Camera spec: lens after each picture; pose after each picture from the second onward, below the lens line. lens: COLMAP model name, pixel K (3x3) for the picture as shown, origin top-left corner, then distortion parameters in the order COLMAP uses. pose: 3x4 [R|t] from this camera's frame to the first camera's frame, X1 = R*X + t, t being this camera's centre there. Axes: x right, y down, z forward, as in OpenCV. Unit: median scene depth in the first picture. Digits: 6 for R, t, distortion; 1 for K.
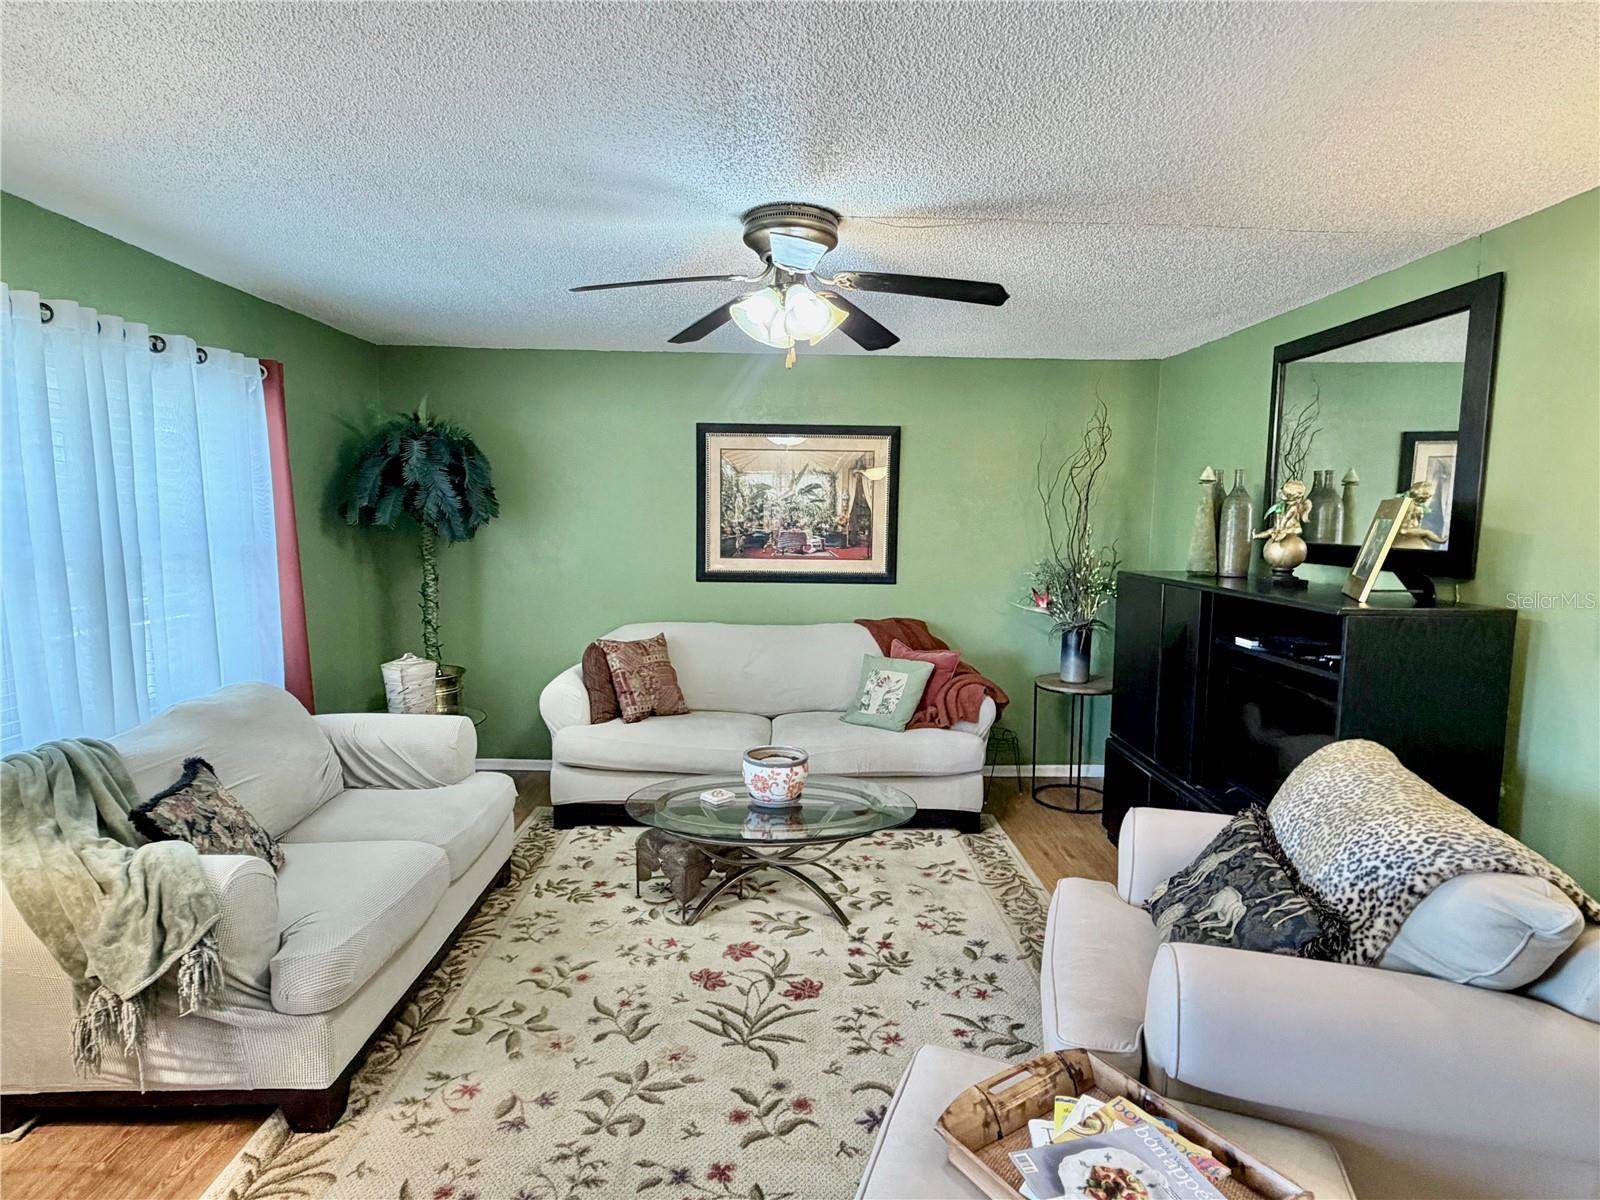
lens RADIAL K [[858.8, 0, 802.2], [0, 858.8, 616.3], [0, 0, 1]] dist [0.001127, -0.000561]
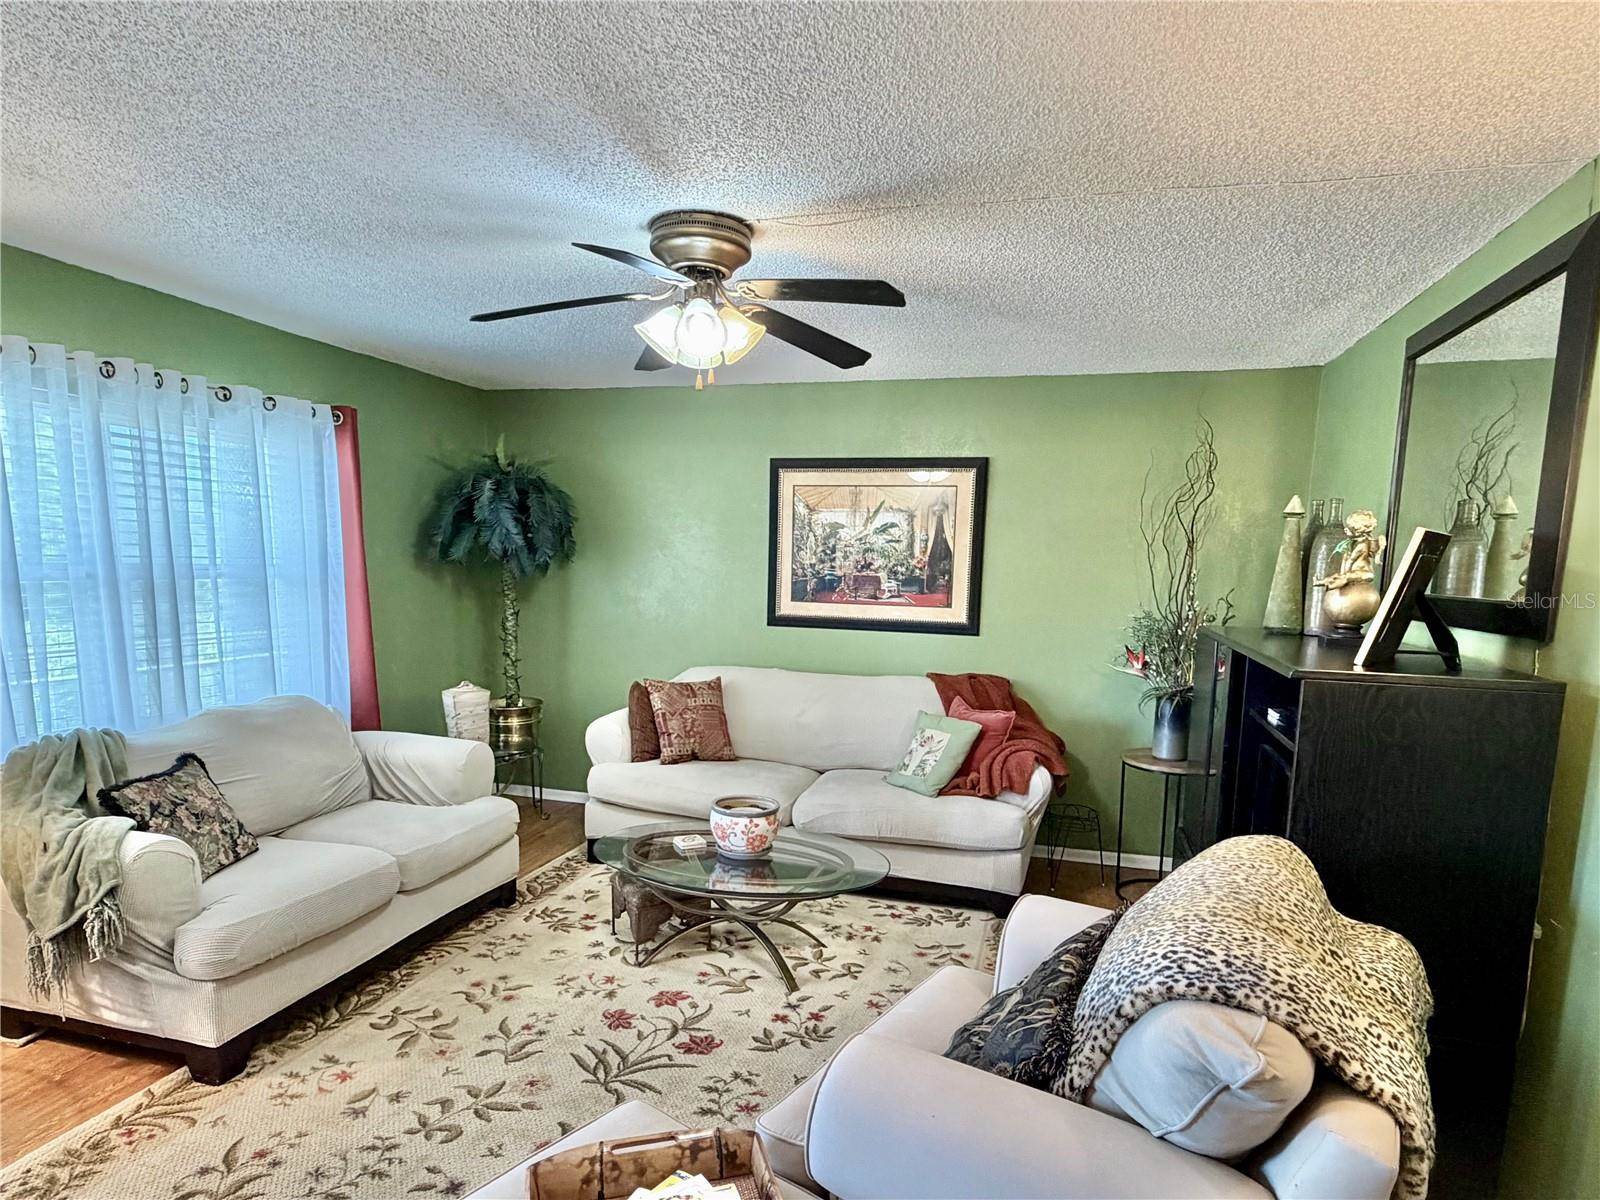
lens RADIAL K [[913.5, 0, 797.8], [0, 913.5, 699.5], [0, 0, 1]] dist [0.003038, -0.001710]
pose [[0.953347, 0.057101, -0.296427, 0.378311], [-0.049410, 0.998221, 0.033380, 0.010581], [0.297805, -0.017177, 0.954472, 0.065449]]
